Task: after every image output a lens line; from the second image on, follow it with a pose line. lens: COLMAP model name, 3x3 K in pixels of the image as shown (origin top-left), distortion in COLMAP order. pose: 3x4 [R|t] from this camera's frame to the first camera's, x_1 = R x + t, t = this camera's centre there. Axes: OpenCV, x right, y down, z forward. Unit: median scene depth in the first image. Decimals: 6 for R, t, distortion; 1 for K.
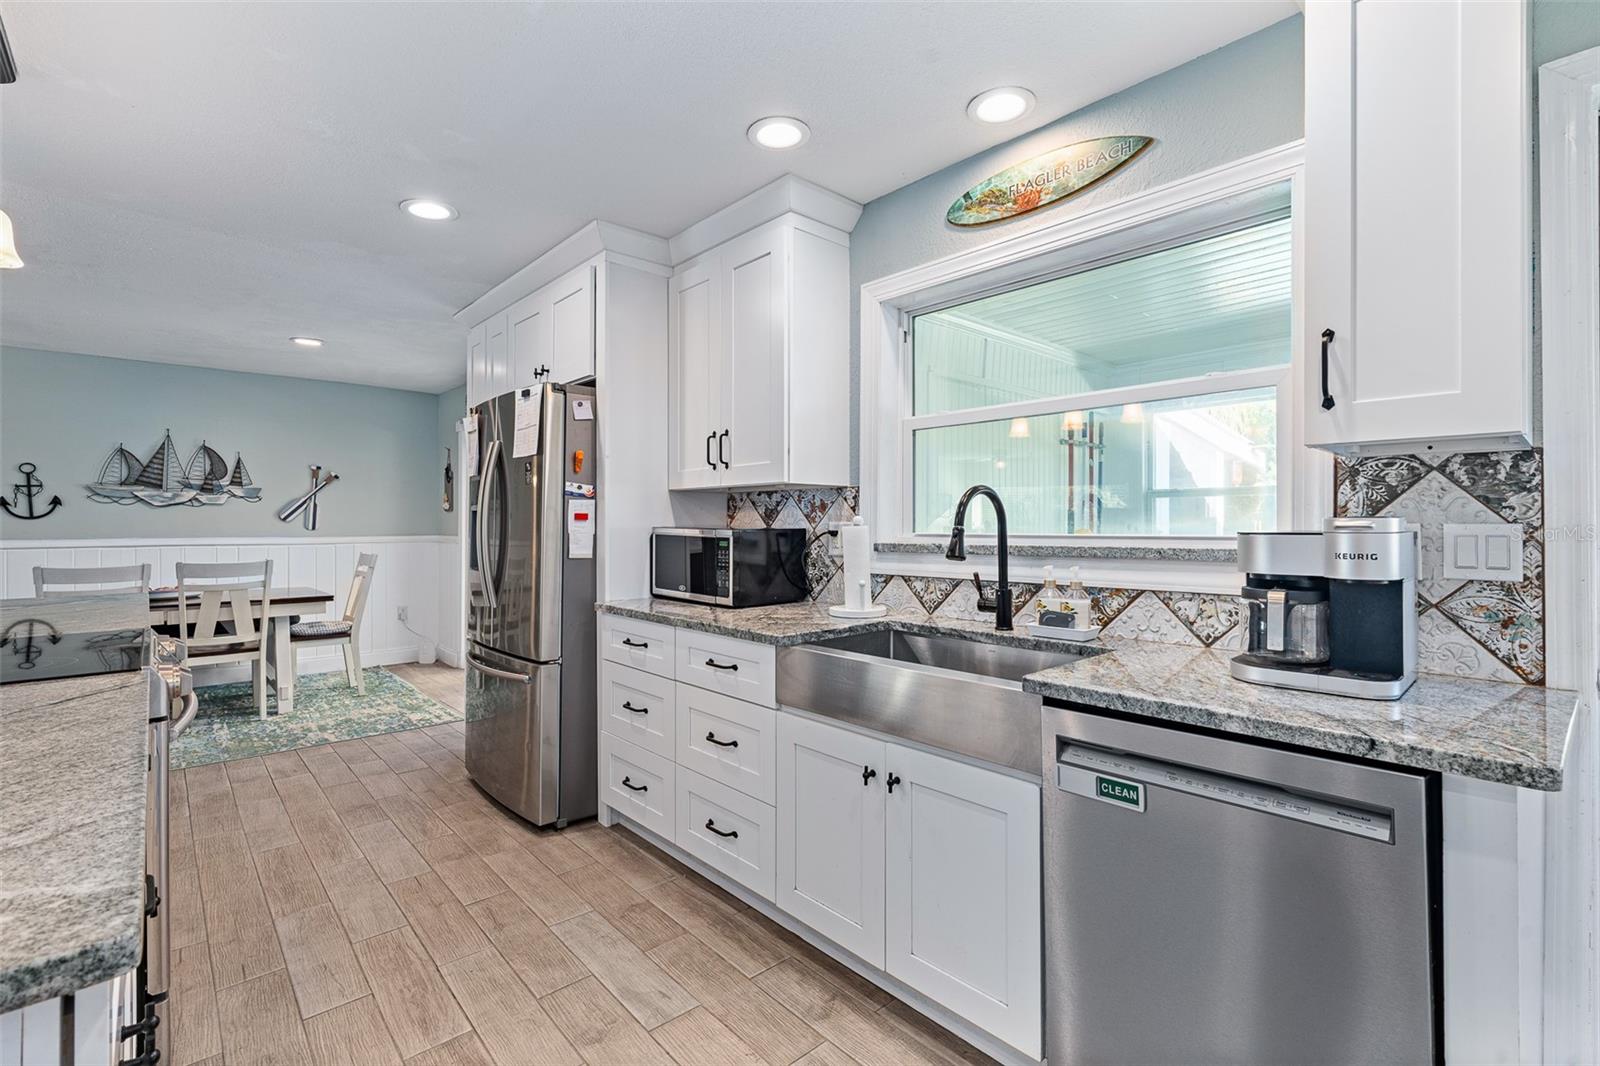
lens RADIAL K [[720.5, 0, 795.4], [0, 720.5, 521.7], [0, 0, 1]] dist [-0.007237, 0.002795]
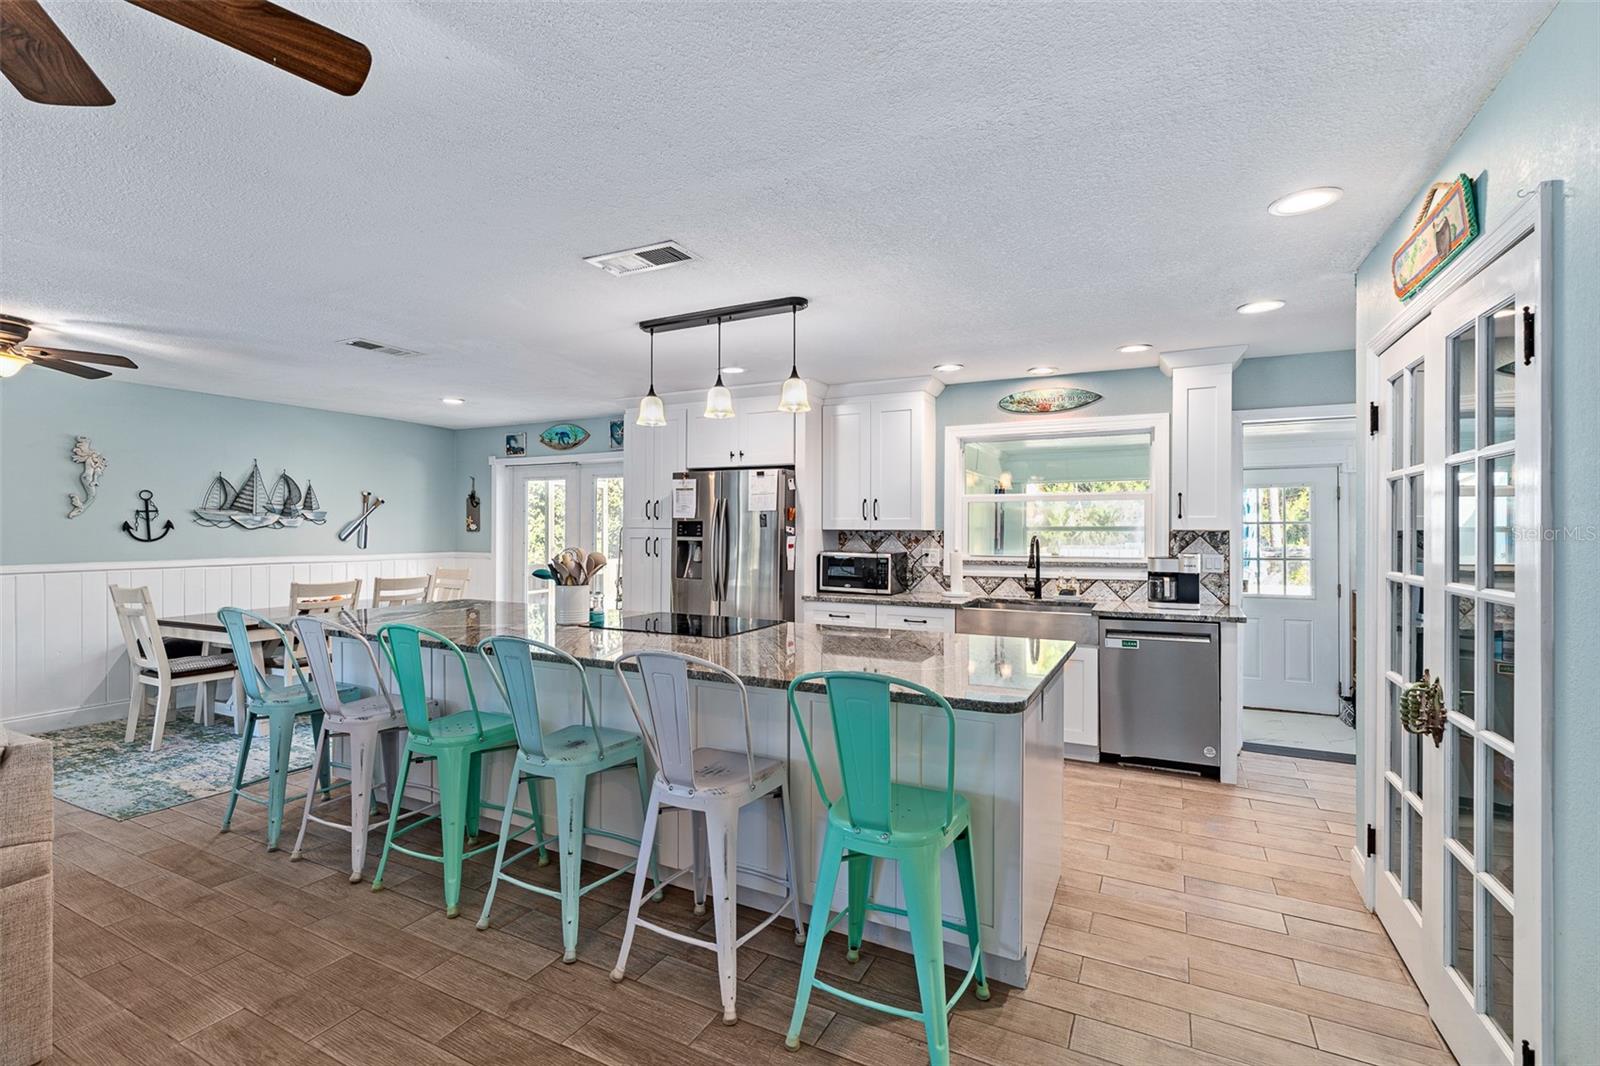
lens RADIAL K [[720.5, 0, 794.8], [0, 720.5, 530.3], [0, 0, 1]] dist [-0.007237, 0.002795]
pose [[0.933116, 0.004151, 0.359552, -0.989703], [-0.005612, 0.999980, 0.003020, -0.054407], [-0.359532, -0.004836, 0.933120, -0.669006]]
